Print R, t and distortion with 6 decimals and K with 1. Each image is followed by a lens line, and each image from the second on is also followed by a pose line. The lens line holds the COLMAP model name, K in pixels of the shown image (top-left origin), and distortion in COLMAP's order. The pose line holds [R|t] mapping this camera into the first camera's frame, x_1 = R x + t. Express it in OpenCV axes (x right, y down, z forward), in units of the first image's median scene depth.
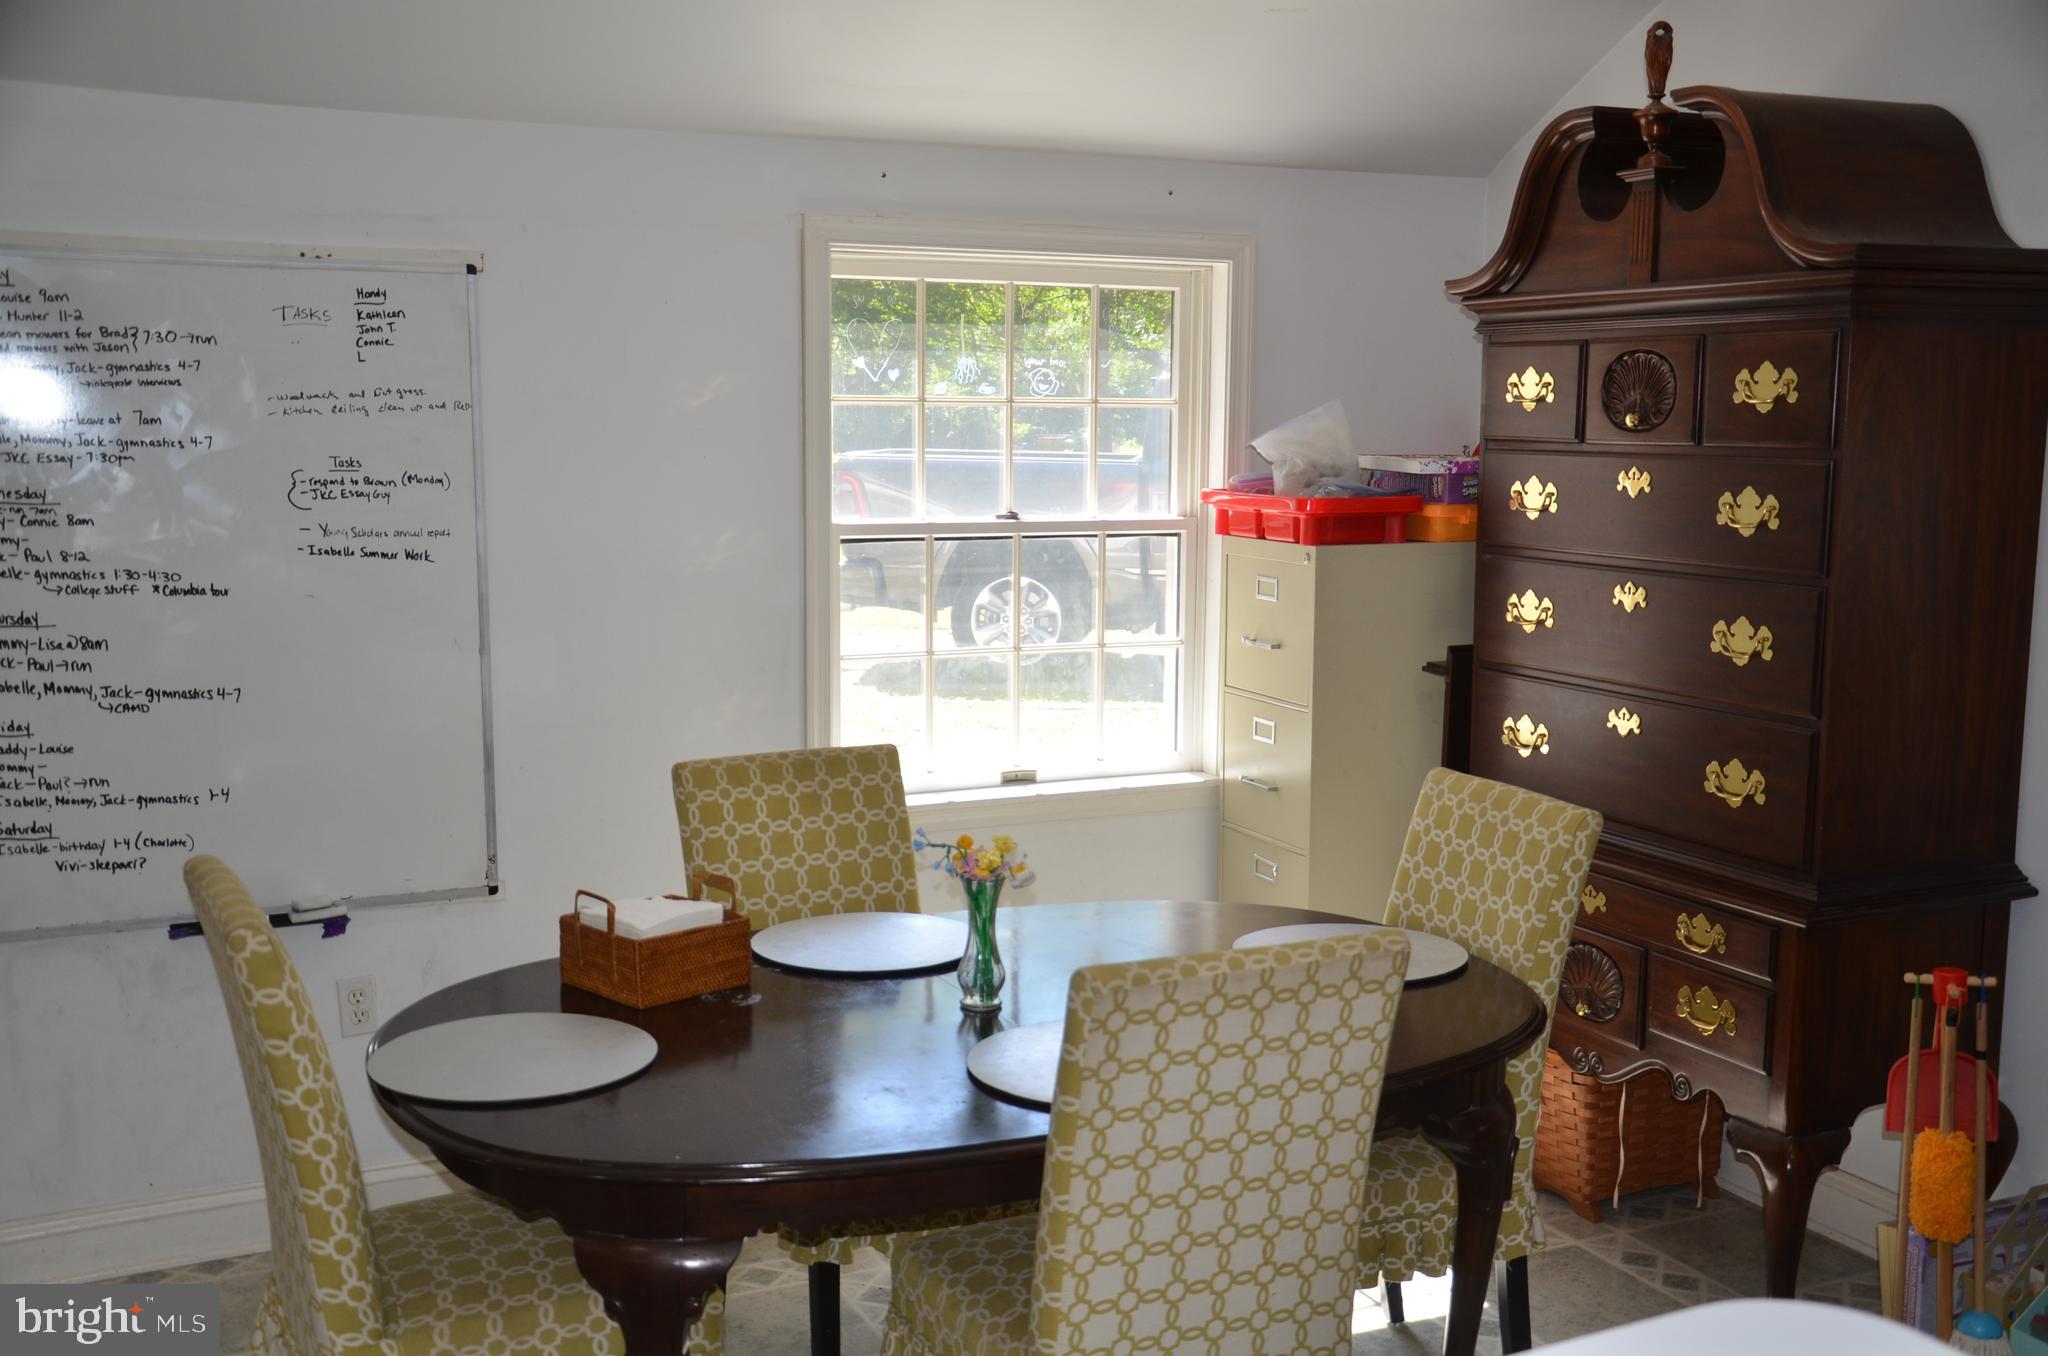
lens RADIAL K [[2070.8, 0, 1035.1], [0, 2070.8, 708.6], [0, 0, 1]] dist [-0.009582, 0.154925]
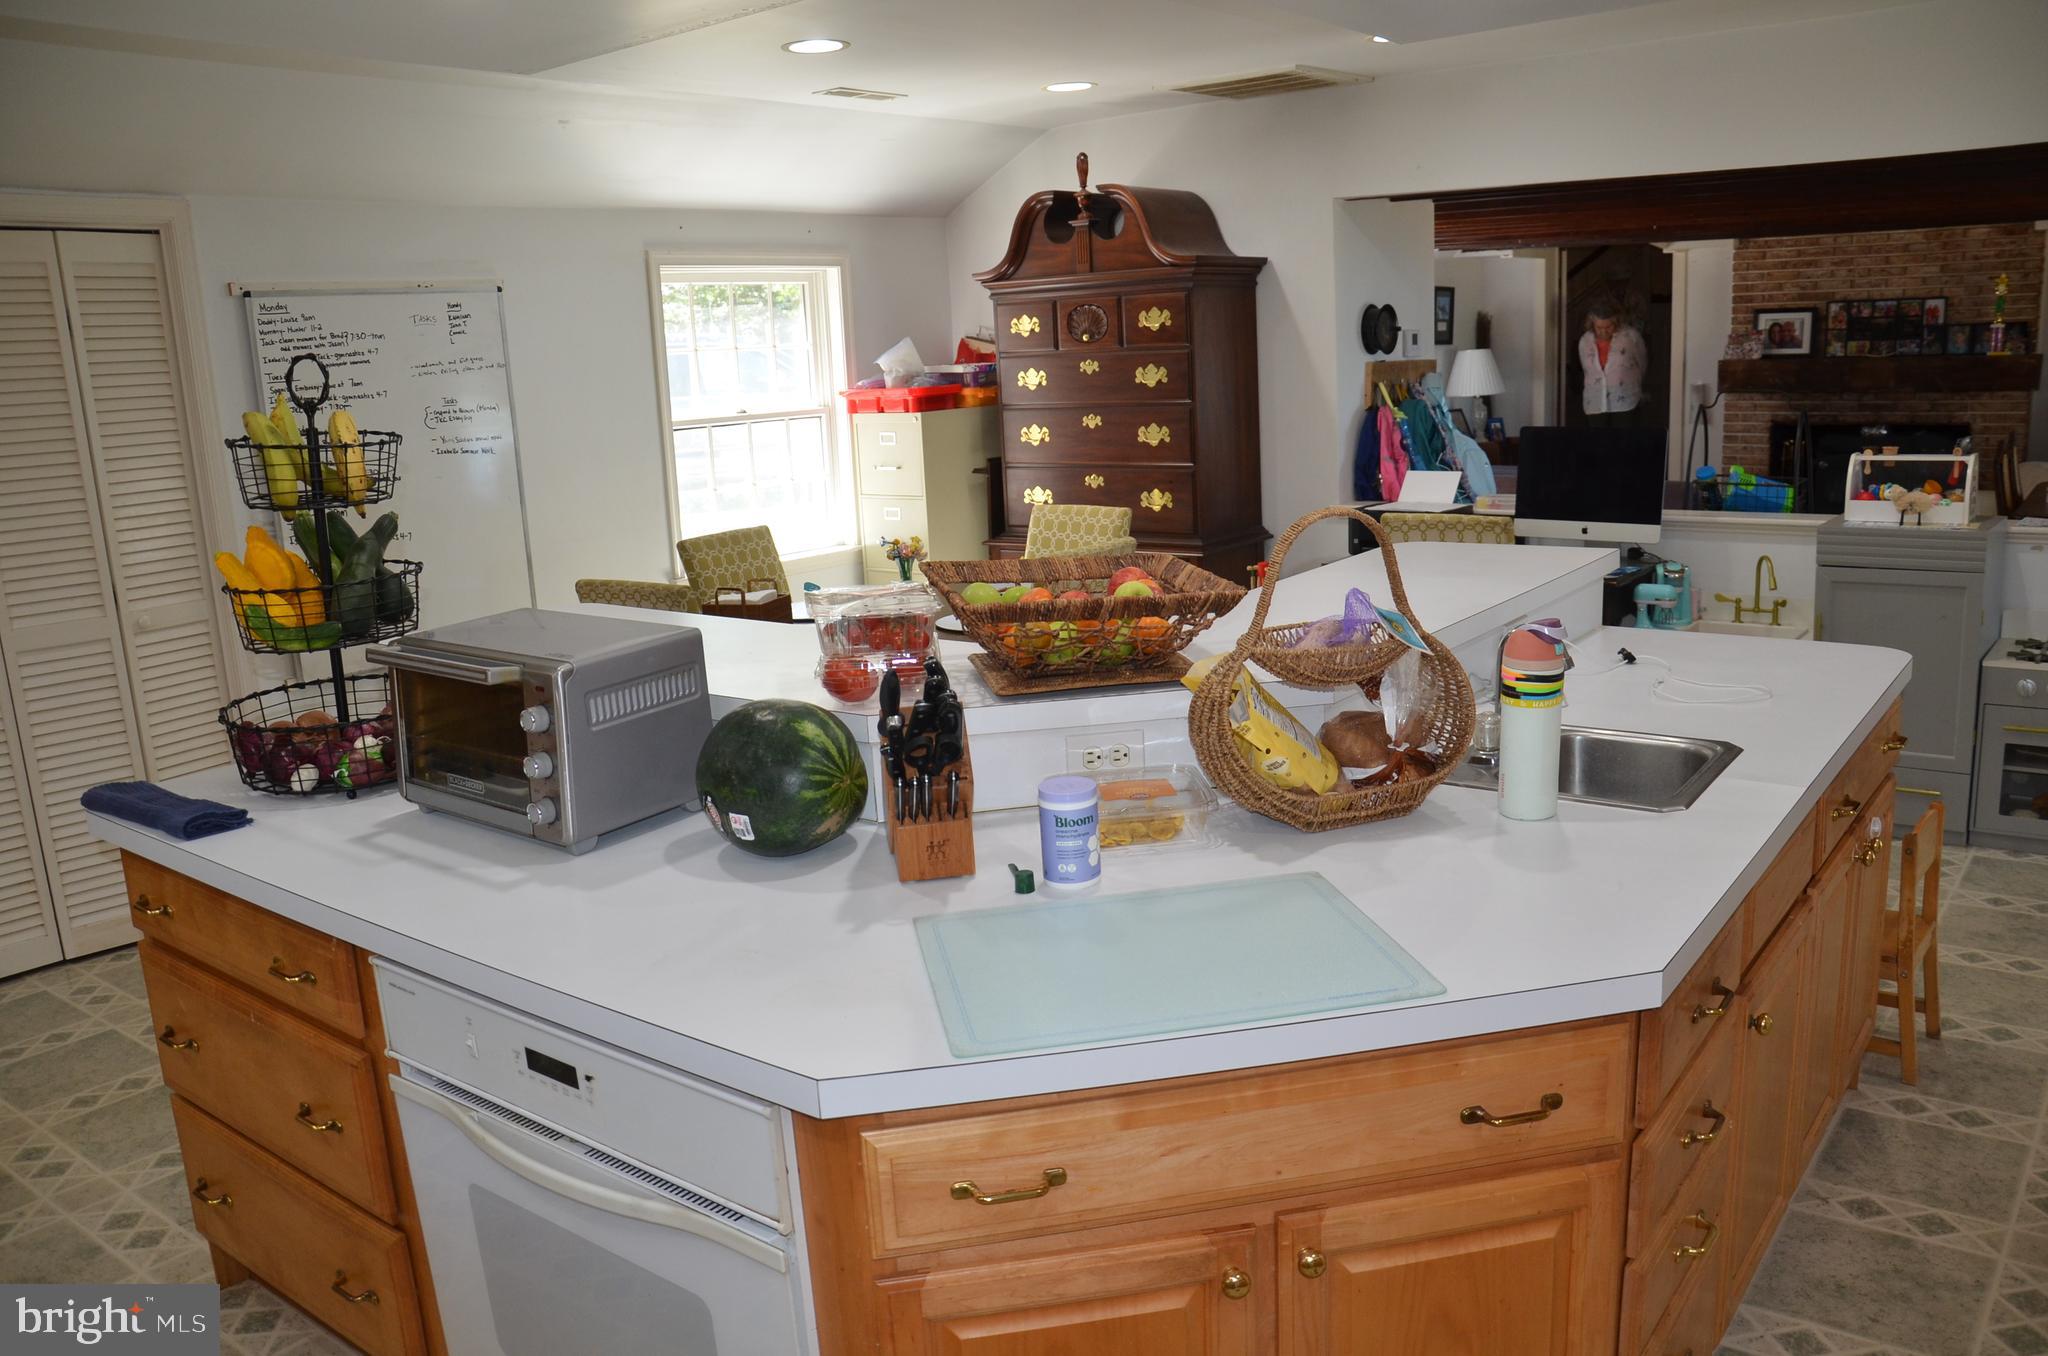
lens RADIAL K [[1595.3, 0, 1027.5], [0, 1595.3, 709.5], [0, 0, 1]] dist [-0.148844, 0.124100]
pose [[0.892478, -0.146572, 0.426615, -0.500578], [0.115460, 0.988460, 0.098063, 0.069490], [-0.436065, -0.038262, 0.899102, -0.432734]]
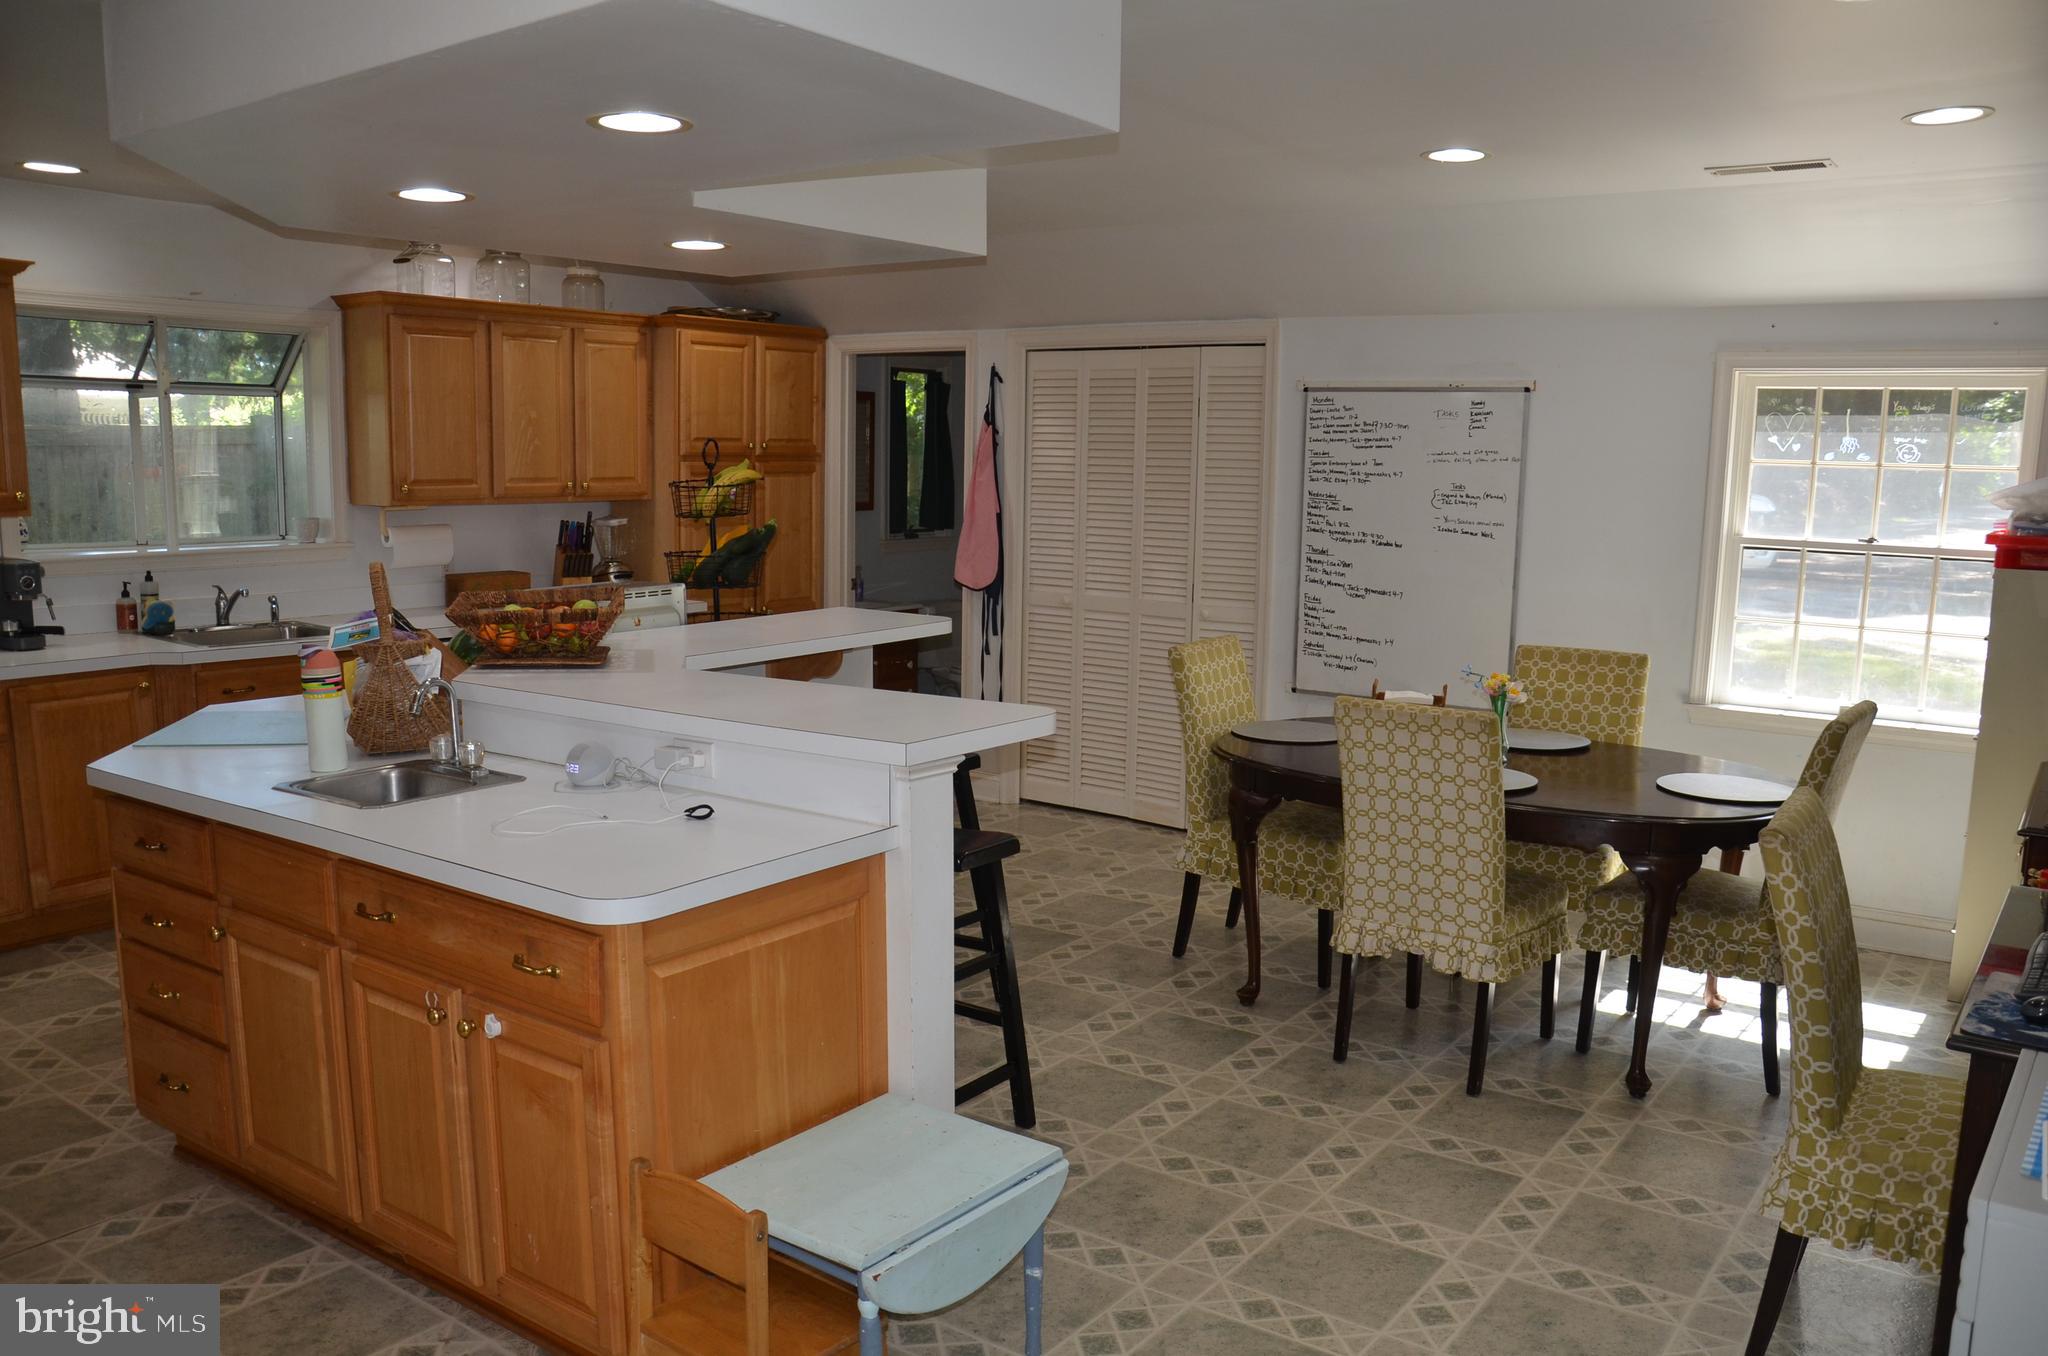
lens RADIAL K [[1595.3, 0, 1027.5], [0, 1595.3, 709.5], [0, 0, 1]] dist [-0.148844, 0.124100]
pose [[0.480732, 0.141887, -0.865312, 0.822544], [-0.141230, 0.986467, 0.083292, 0.026823], [0.865420, 0.082166, 0.494265, -0.101652]]
